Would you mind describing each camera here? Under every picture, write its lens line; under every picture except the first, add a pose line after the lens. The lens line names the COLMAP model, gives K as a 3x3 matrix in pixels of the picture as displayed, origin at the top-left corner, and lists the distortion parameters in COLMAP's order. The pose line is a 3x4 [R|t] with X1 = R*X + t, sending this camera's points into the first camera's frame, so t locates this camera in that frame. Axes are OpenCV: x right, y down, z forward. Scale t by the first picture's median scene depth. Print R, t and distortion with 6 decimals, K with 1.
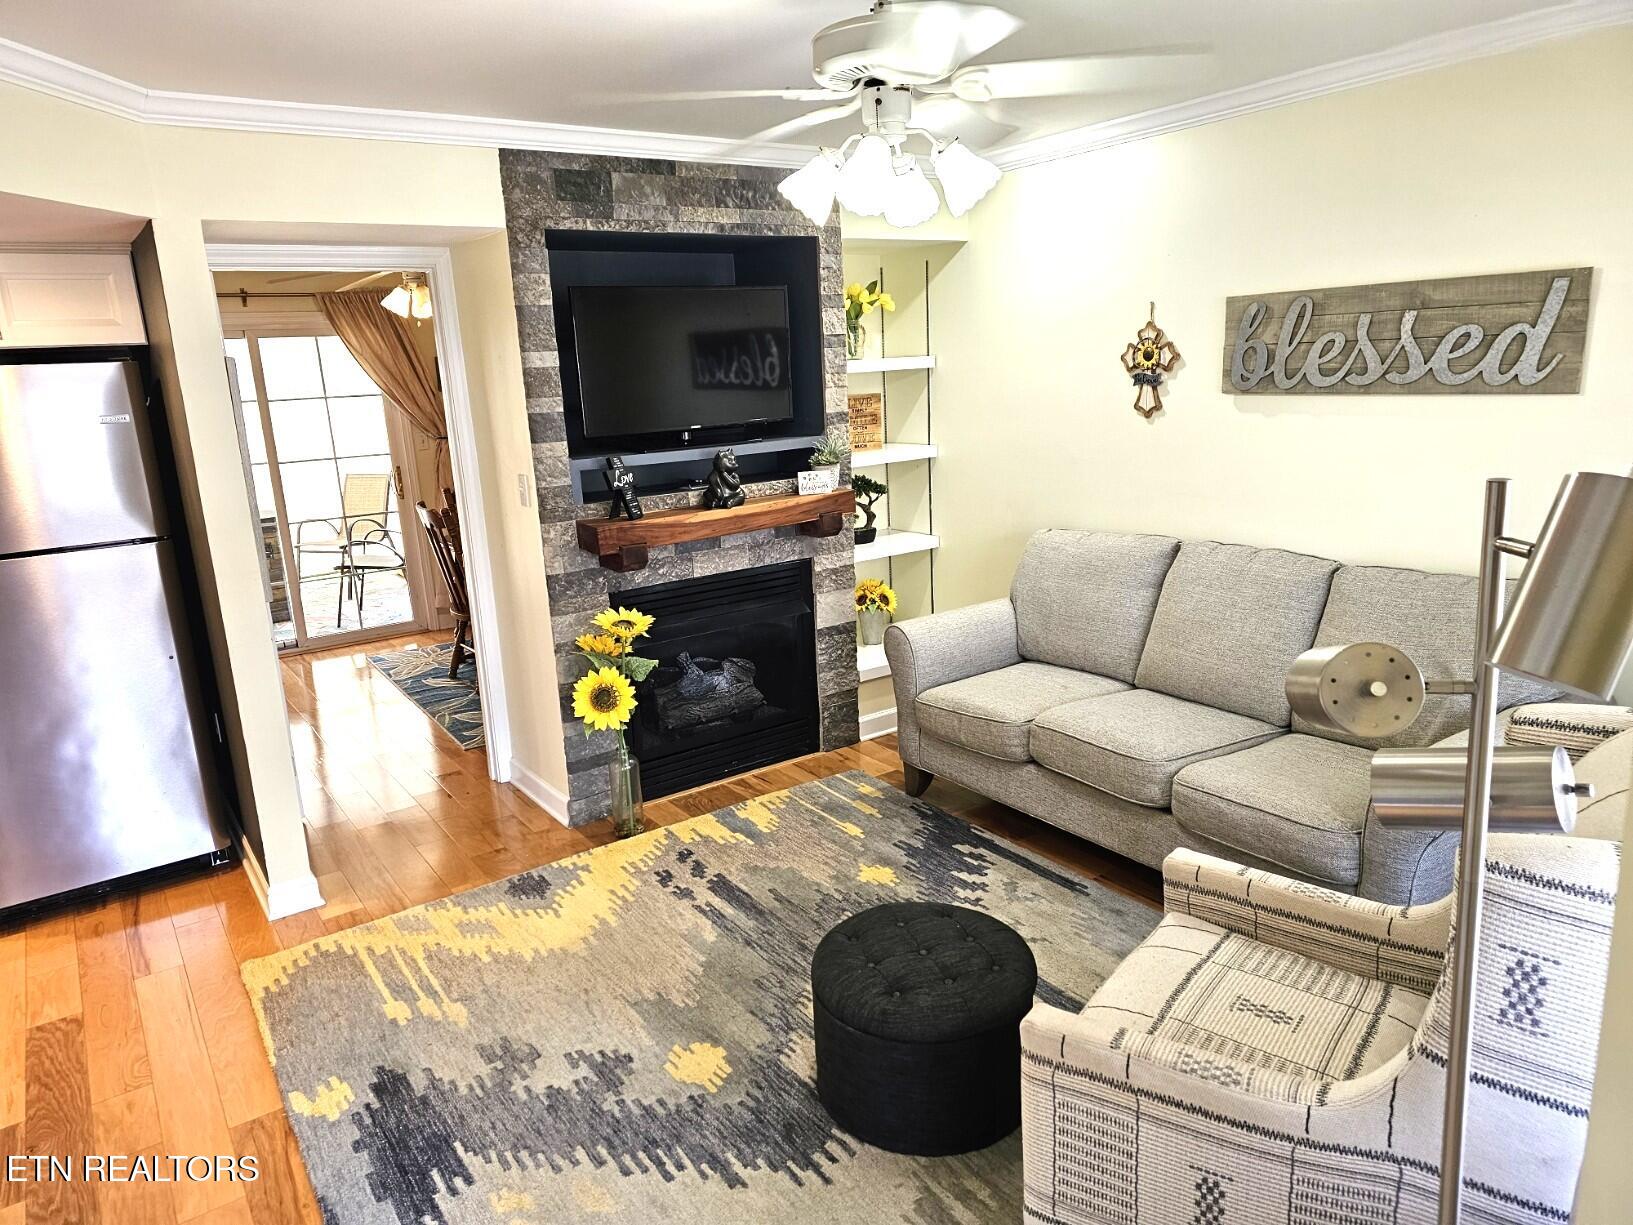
lens RADIAL K [[1081.8, 0, 816.5], [0, 1081.8, 612.5], [0, 0, 1]] dist [0.105562, -0.123422]
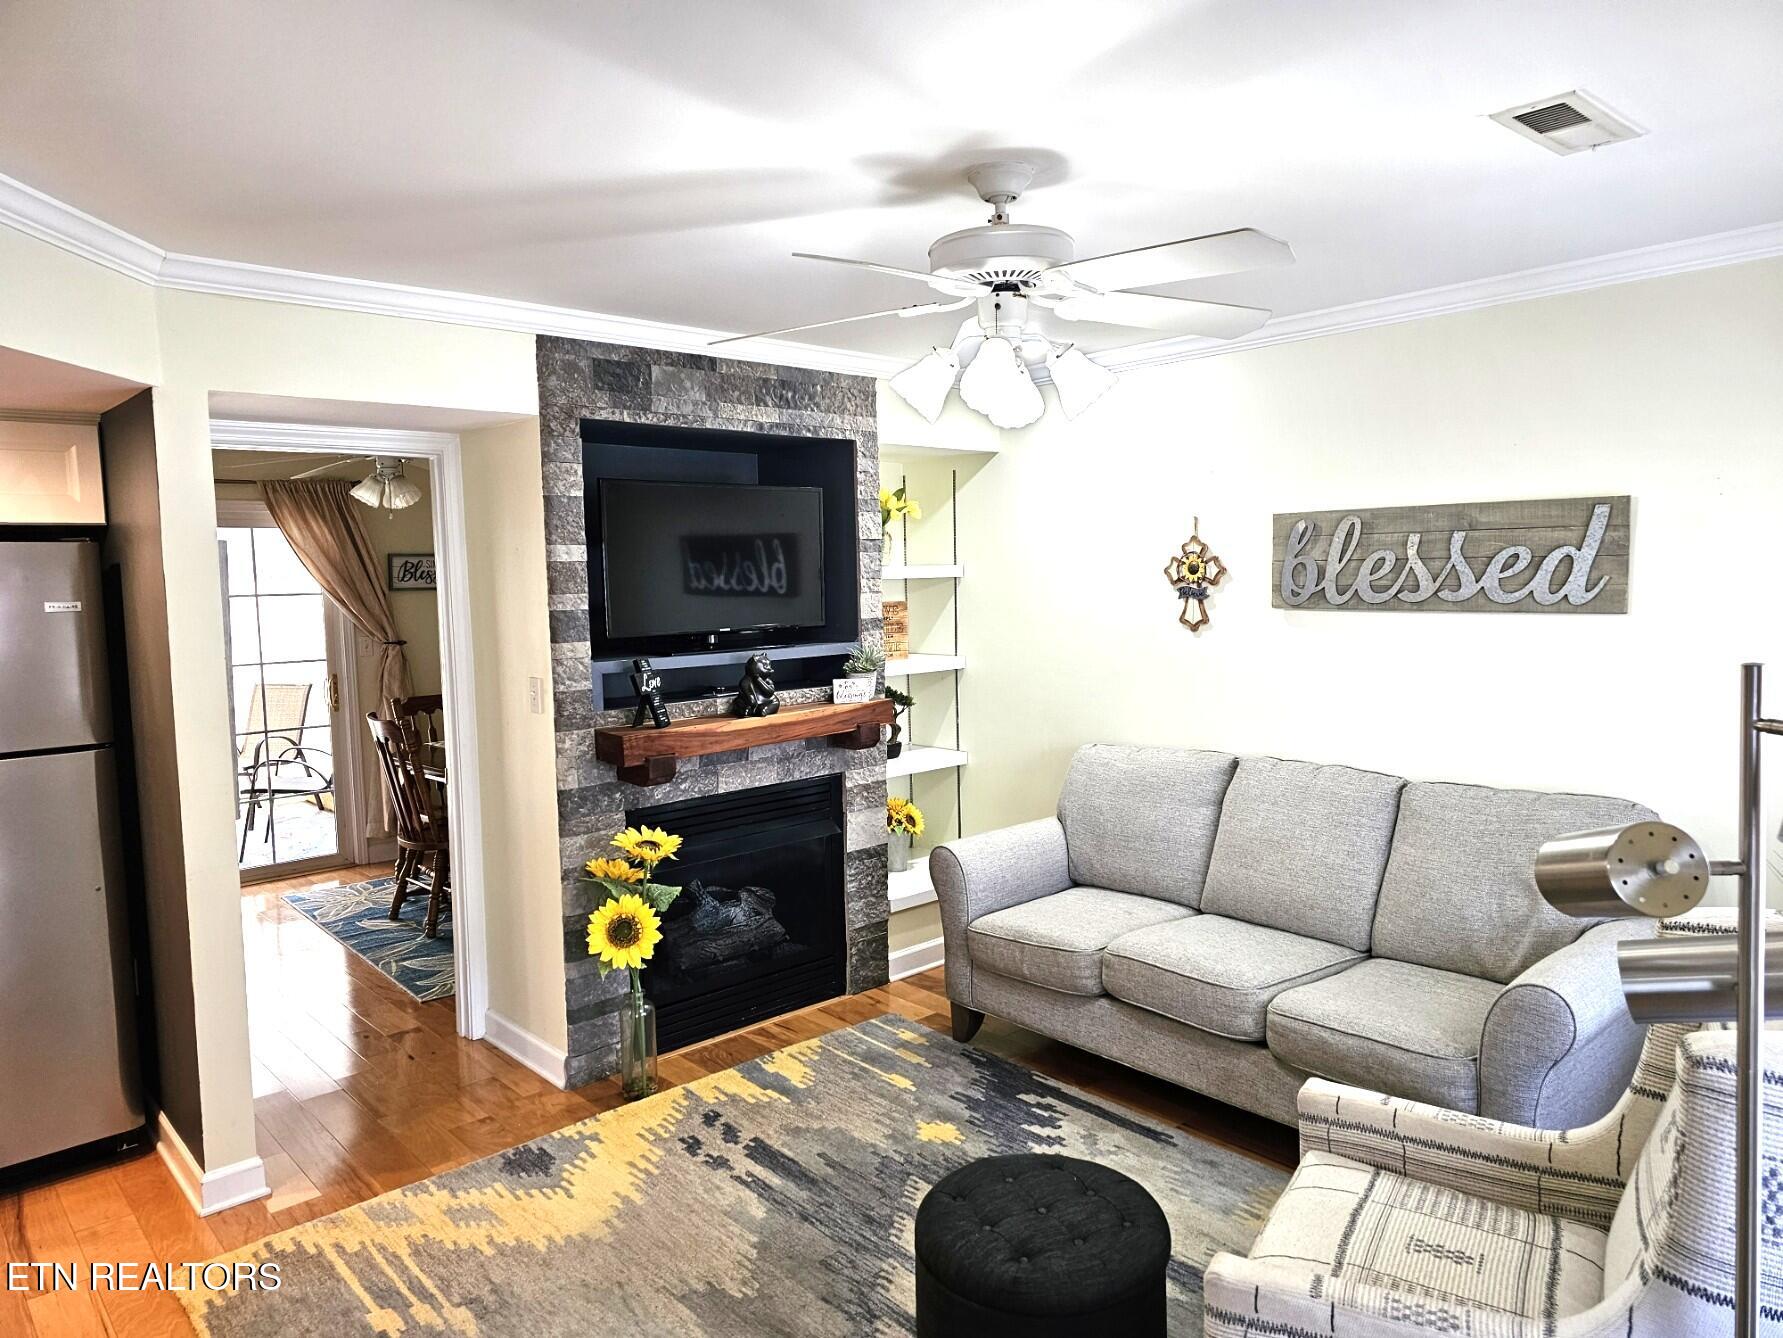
lens RADIAL K [[1187.9, 0, 915.2], [0, 1187.9, 665.5], [0, 0, 1]] dist [0.072863, -0.059658]
pose [[0.991094, 0.016848, 0.132096, -0.093477], [0.003638, 0.988168, -0.153330, 0.016121], [-0.133117, 0.152445, 0.979306, -0.004895]]
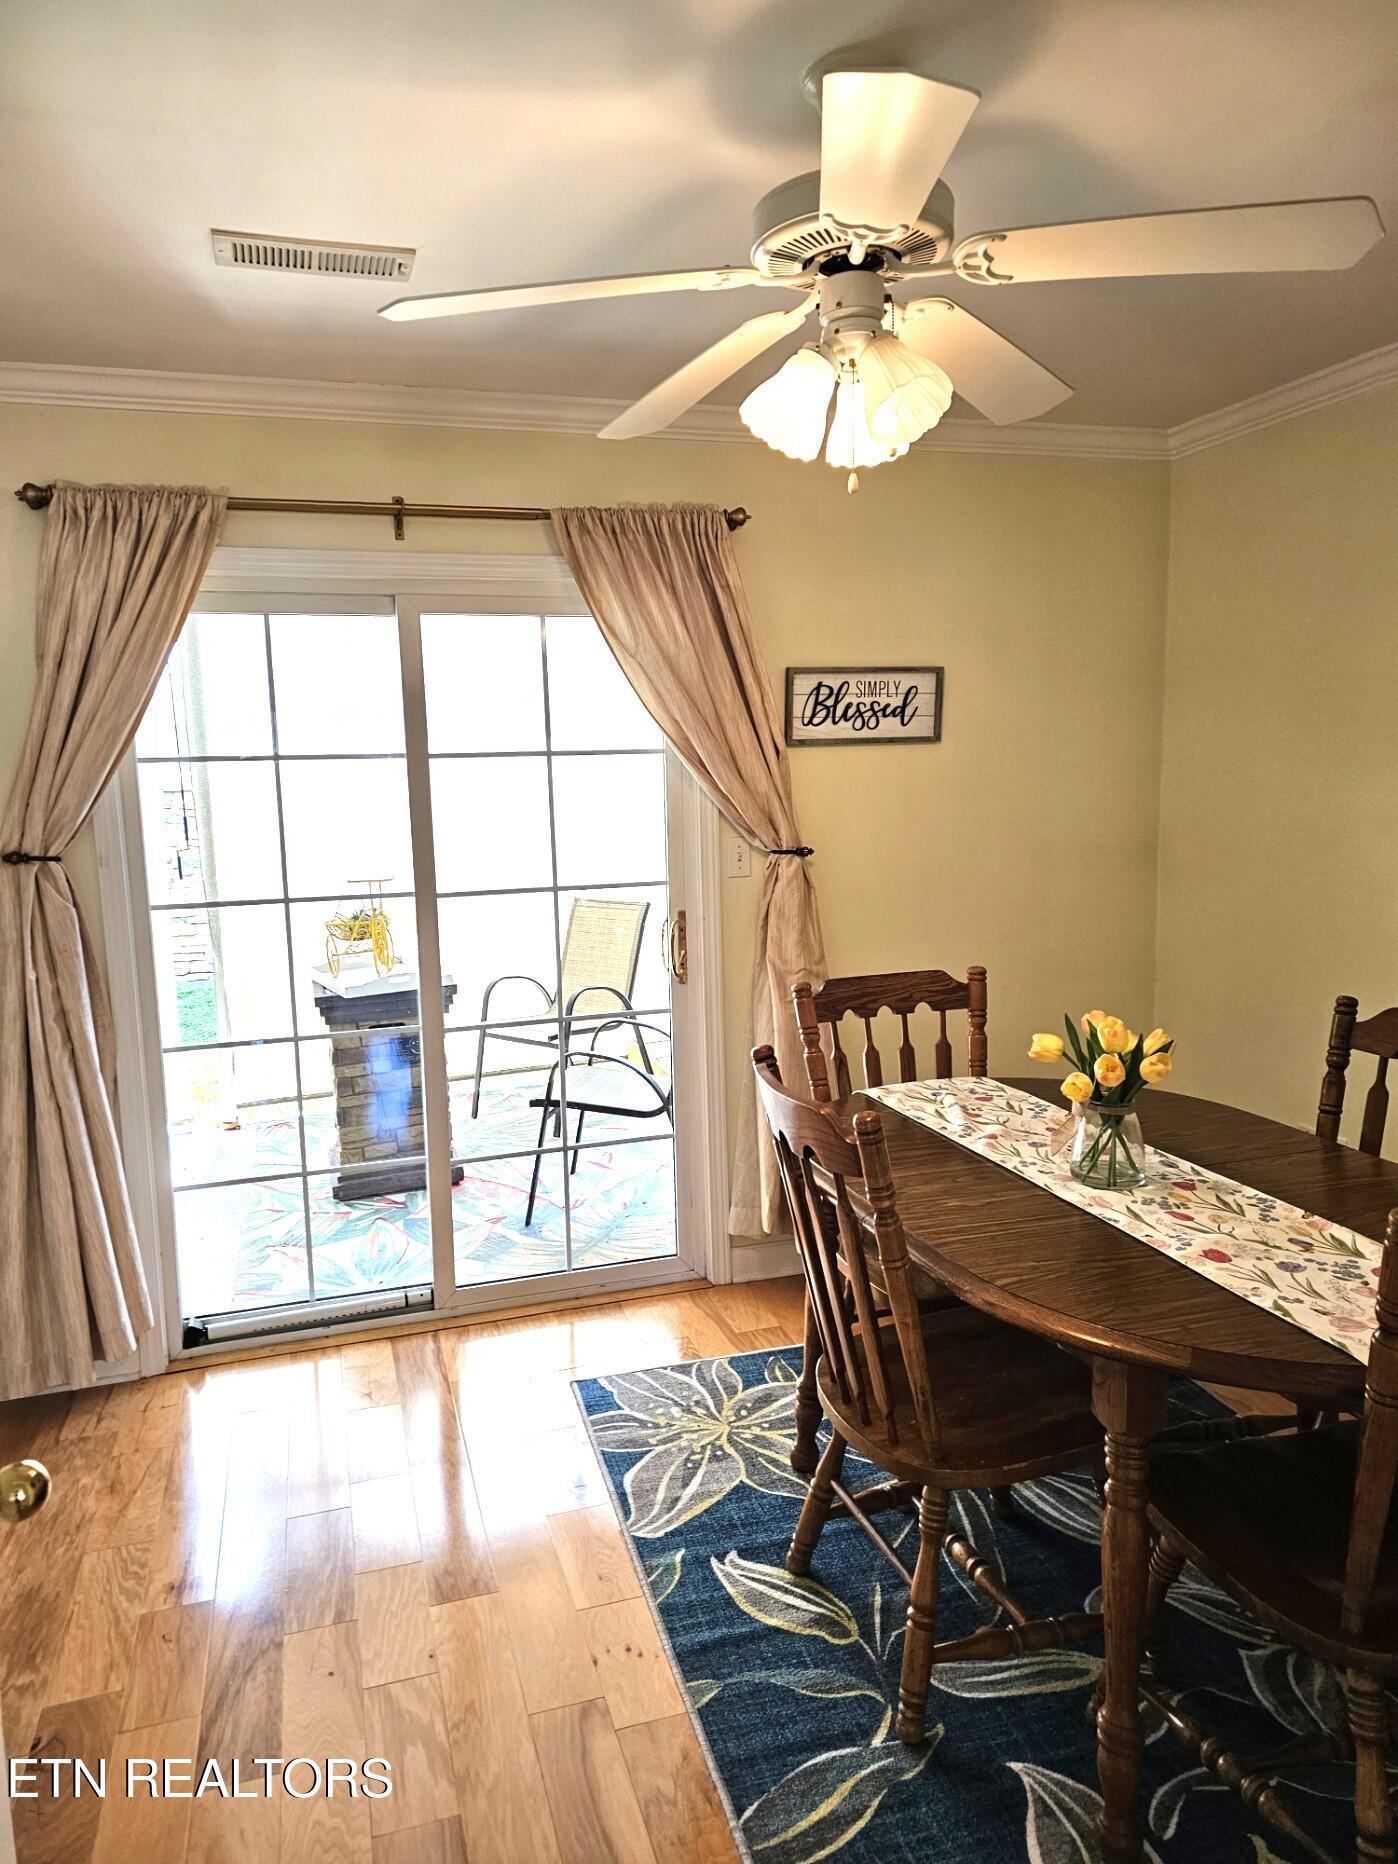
lens RADIAL K [[1251.0, 0, 699.0], [0, 1251.0, 932.0], [0, 0, 1]] dist [-0.000267, -0.000104]
pose [[0.953303, 0.066464, -0.294612, -0.426700], [-0.091761, 0.993111, -0.072877, -0.168884], [0.287739, 0.096508, 0.952834, 0.990699]]
